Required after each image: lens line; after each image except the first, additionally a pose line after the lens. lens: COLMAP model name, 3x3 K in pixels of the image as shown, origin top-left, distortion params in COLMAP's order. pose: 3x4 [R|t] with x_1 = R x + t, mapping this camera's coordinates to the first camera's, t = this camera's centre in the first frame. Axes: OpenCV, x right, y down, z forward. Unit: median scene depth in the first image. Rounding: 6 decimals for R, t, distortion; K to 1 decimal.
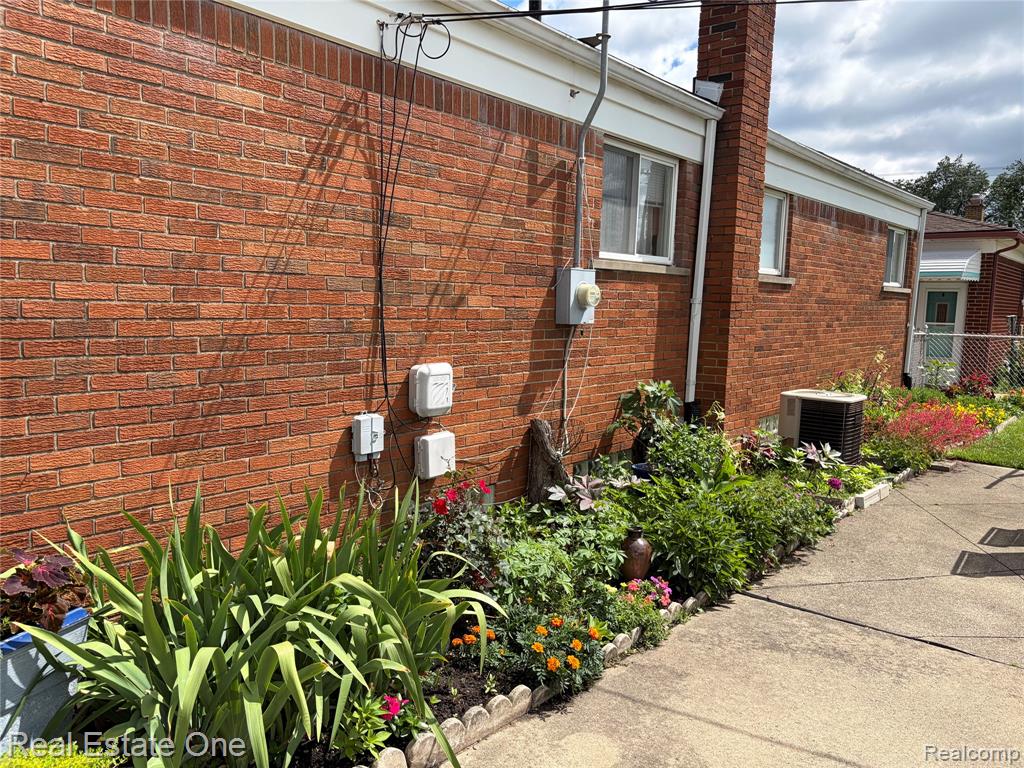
lens RADIAL K [[784.6, 0, 512.0], [0, 784.6, 384.0], [0, 0, 1]] dist [0.025856, -0.007566]
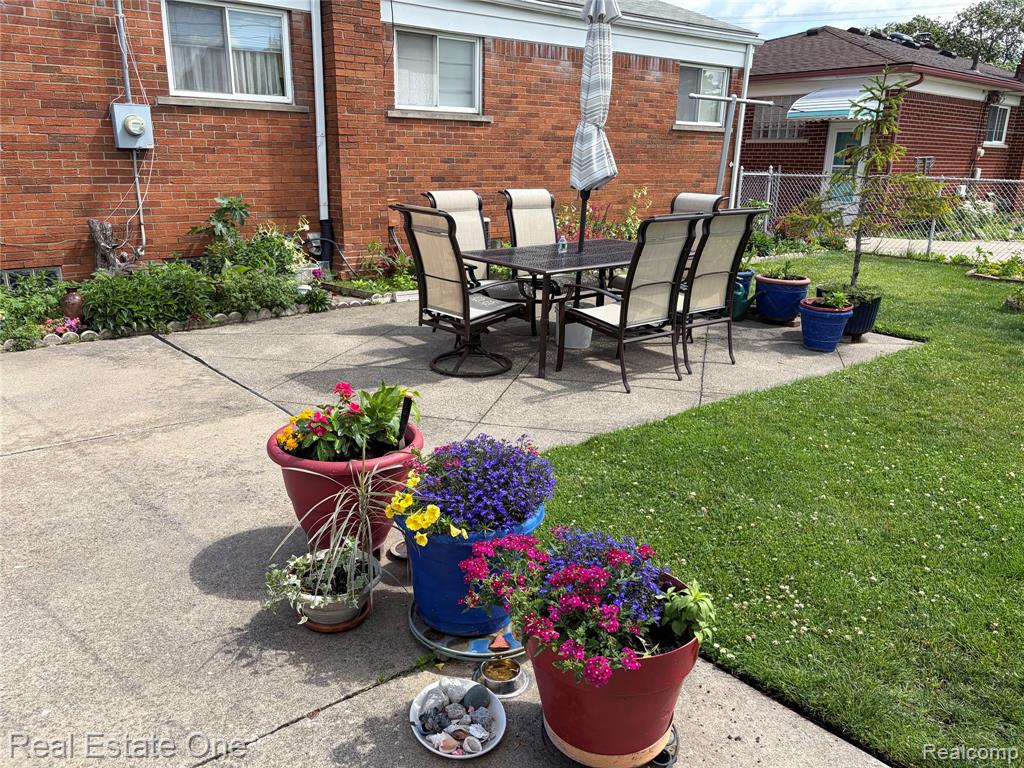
lens RADIAL K [[784.6, 0, 512.0], [0, 784.6, 384.0], [0, 0, 1]] dist [0.025856, -0.007566]
pose [[0.980853, 0.041029, -0.190380, 0.616130], [-0.008633, 0.985755, 0.167965, 0.053852], [0.194559, -0.163105, 0.967235, -0.143206]]
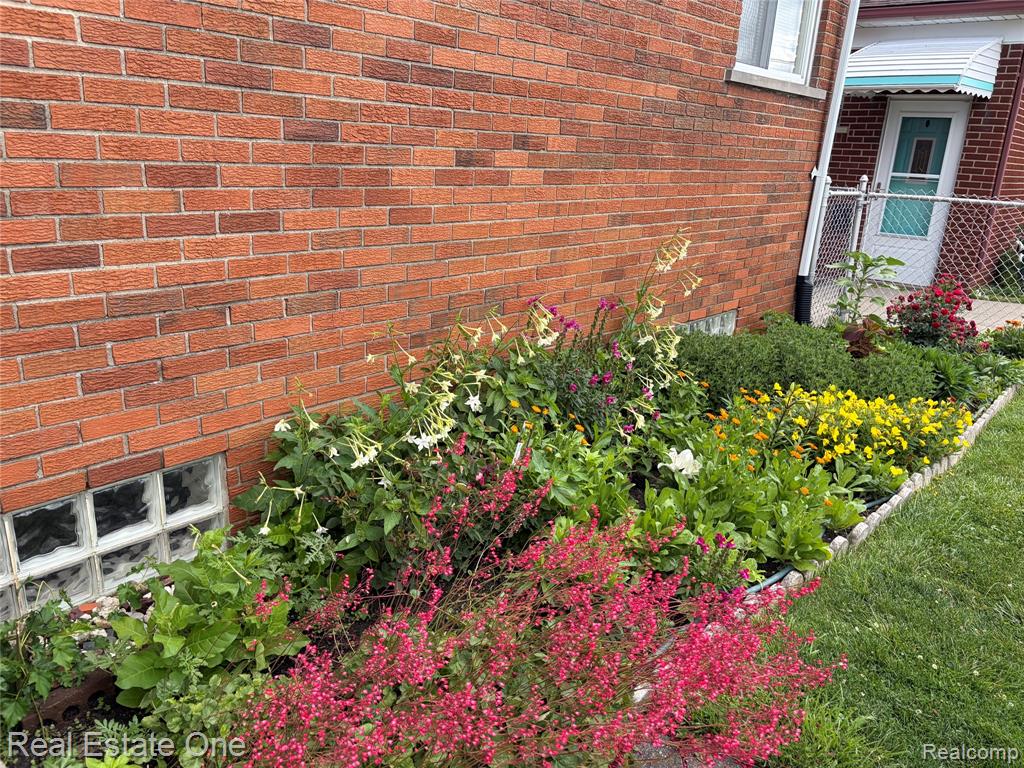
lens RADIAL K [[777.9, 0, 512.0], [0, 777.9, 384.0], [0, 0, 1]] dist [0.005766, -0.009122]
pose [[0.999358, 0.032579, -0.014894, 0.480679], [-0.029160, 0.981344, 0.190037, -0.050266], [0.020807, -0.189481, 0.981664, 0.750436]]
